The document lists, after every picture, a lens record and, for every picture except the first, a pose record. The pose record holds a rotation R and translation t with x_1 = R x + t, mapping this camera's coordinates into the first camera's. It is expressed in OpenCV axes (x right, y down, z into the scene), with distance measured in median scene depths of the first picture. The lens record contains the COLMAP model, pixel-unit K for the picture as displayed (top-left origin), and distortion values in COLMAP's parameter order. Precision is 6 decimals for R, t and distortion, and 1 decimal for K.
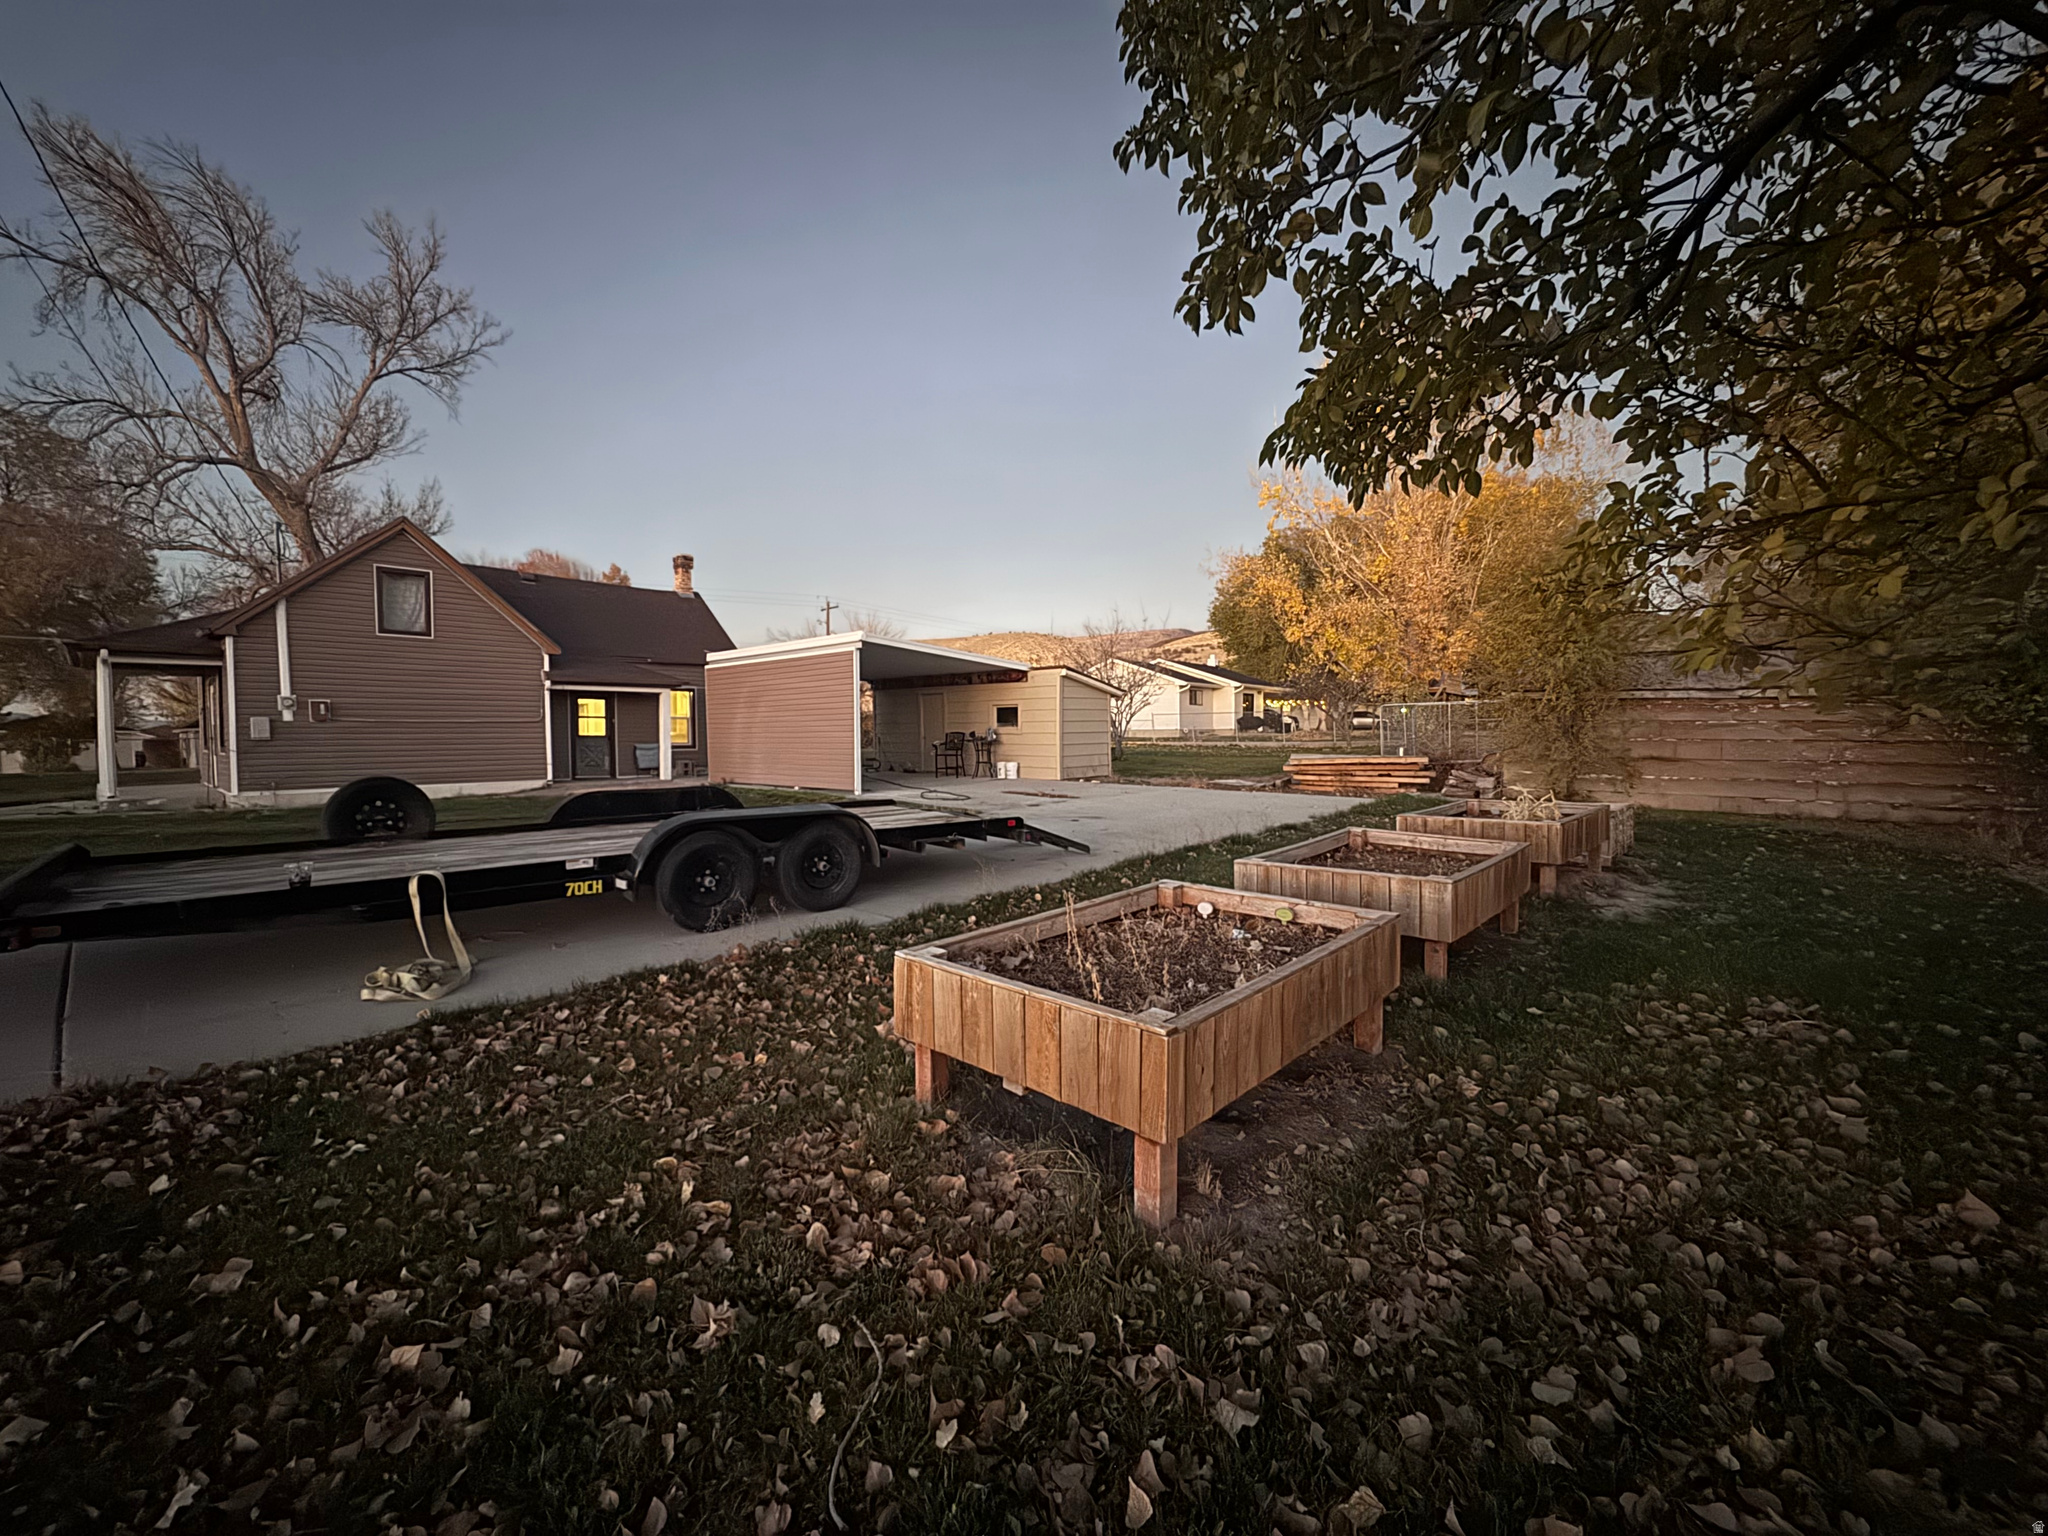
lens RADIAL K [[823.8, 0, 1023.9], [0, 823.8, 766.4], [0, 0, 1]] dist [-0.001680, 0.000300]
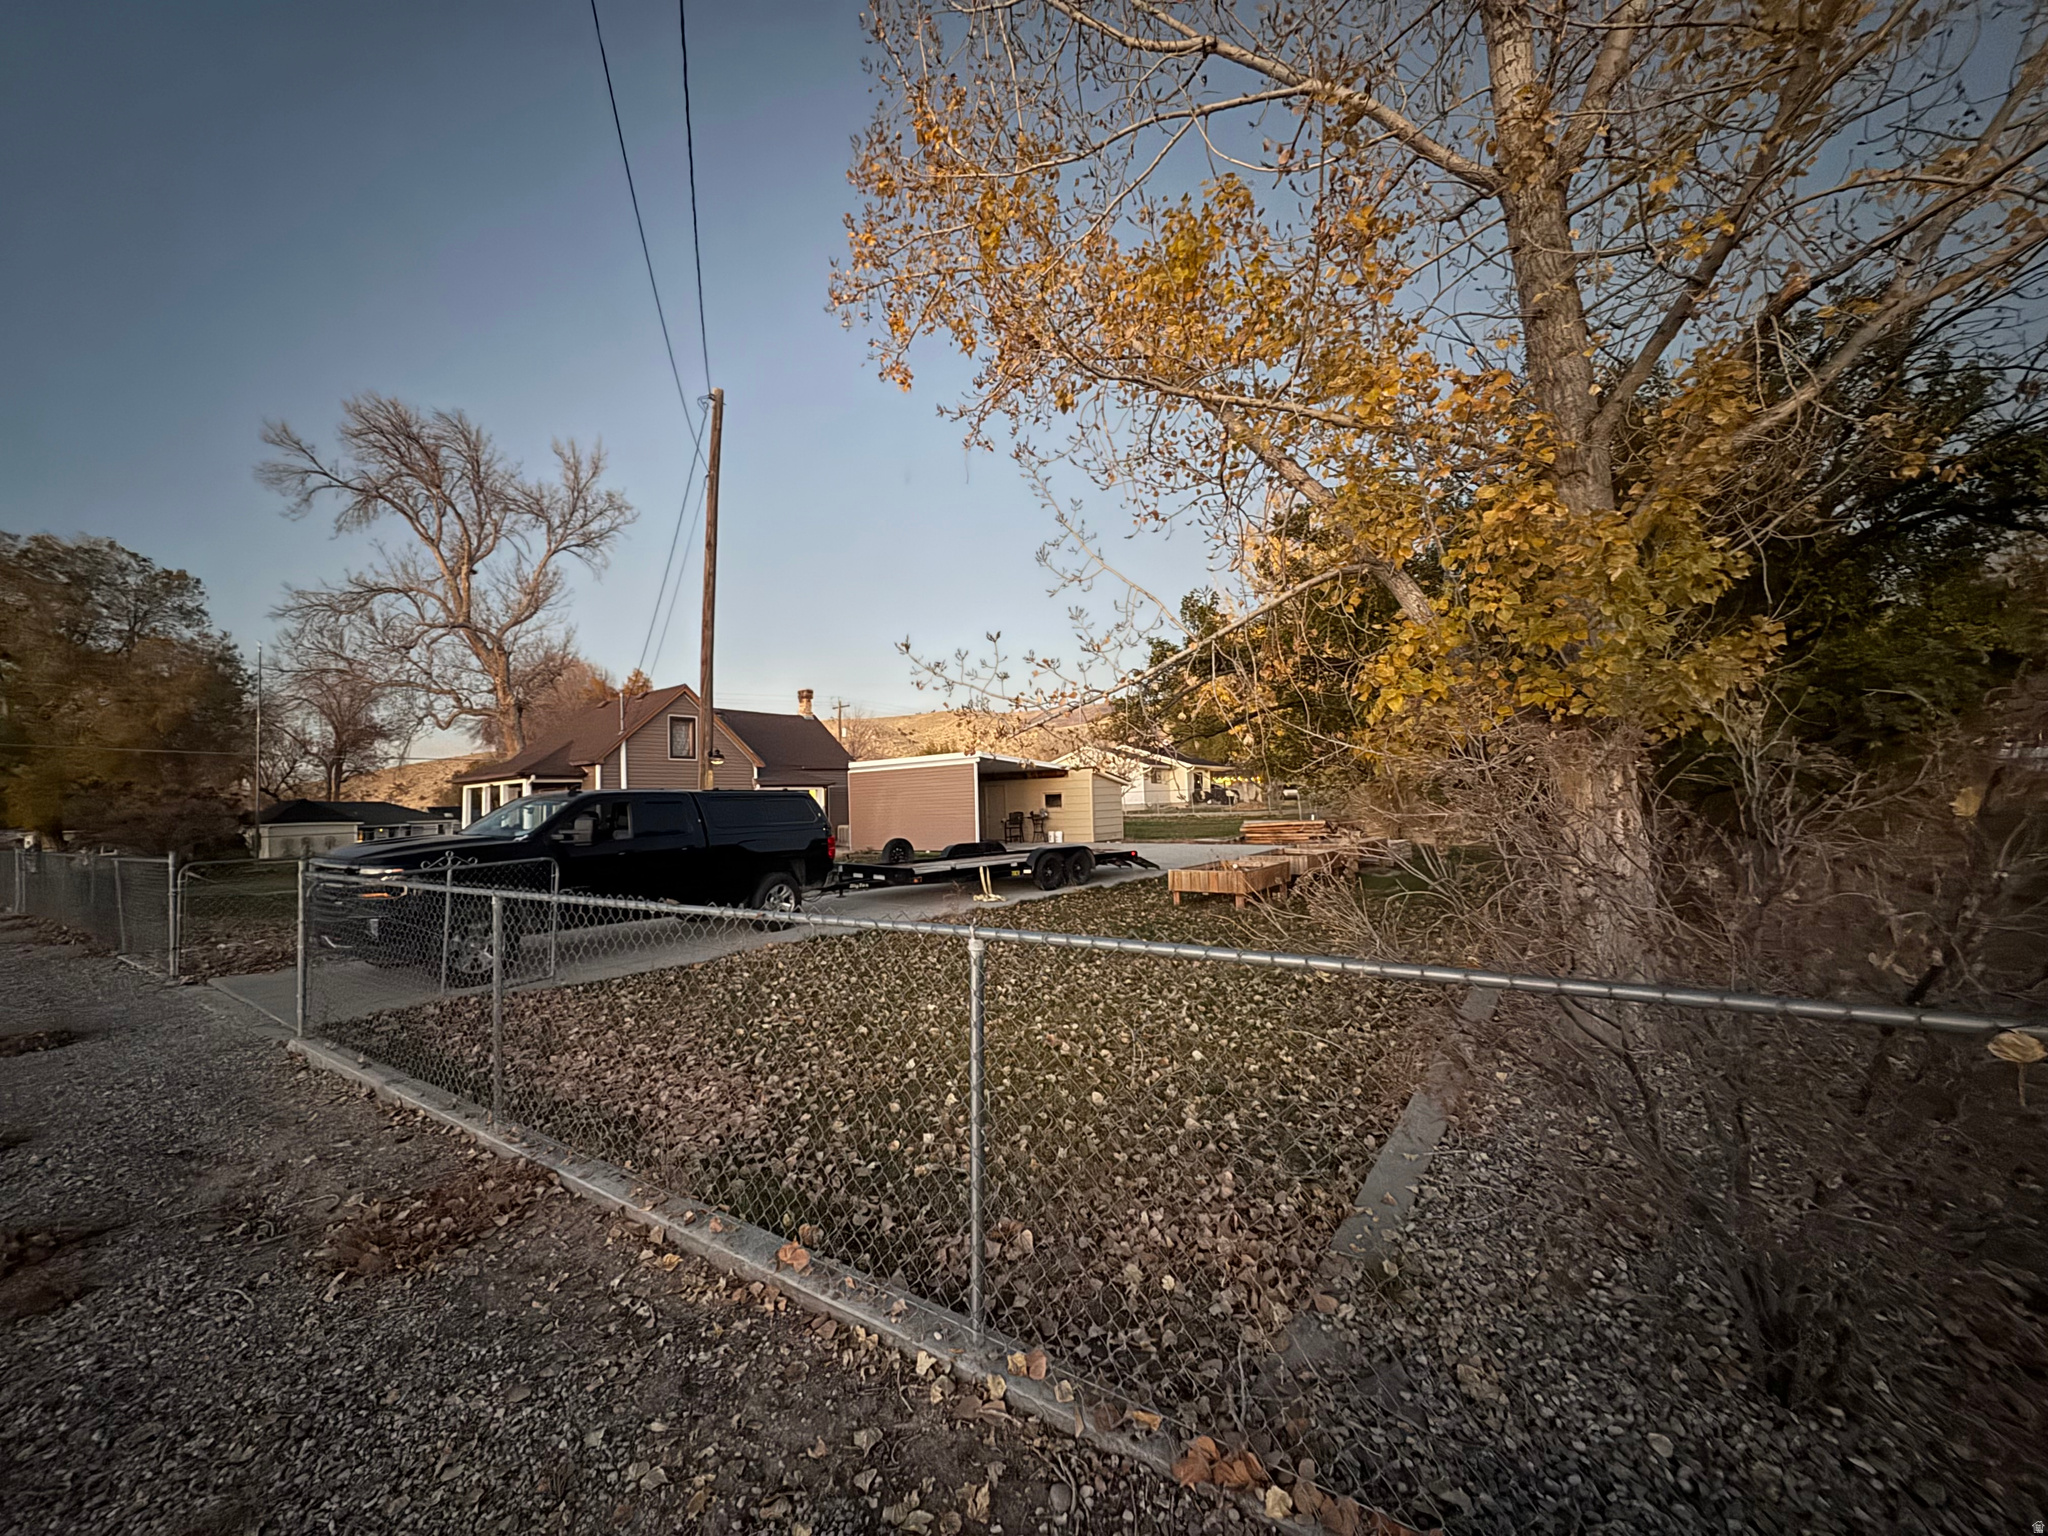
lens RADIAL K [[823.8, 0, 1026.3], [0, 823.8, 769.8], [0, 0, 1]] dist [-0.001680, 0.000300]
pose [[0.996933, -0.021701, 0.075195, -0.143382], [0.028113, 0.995959, -0.085293, 0.007529], [-0.073040, 0.087146, 0.993514, -0.380268]]
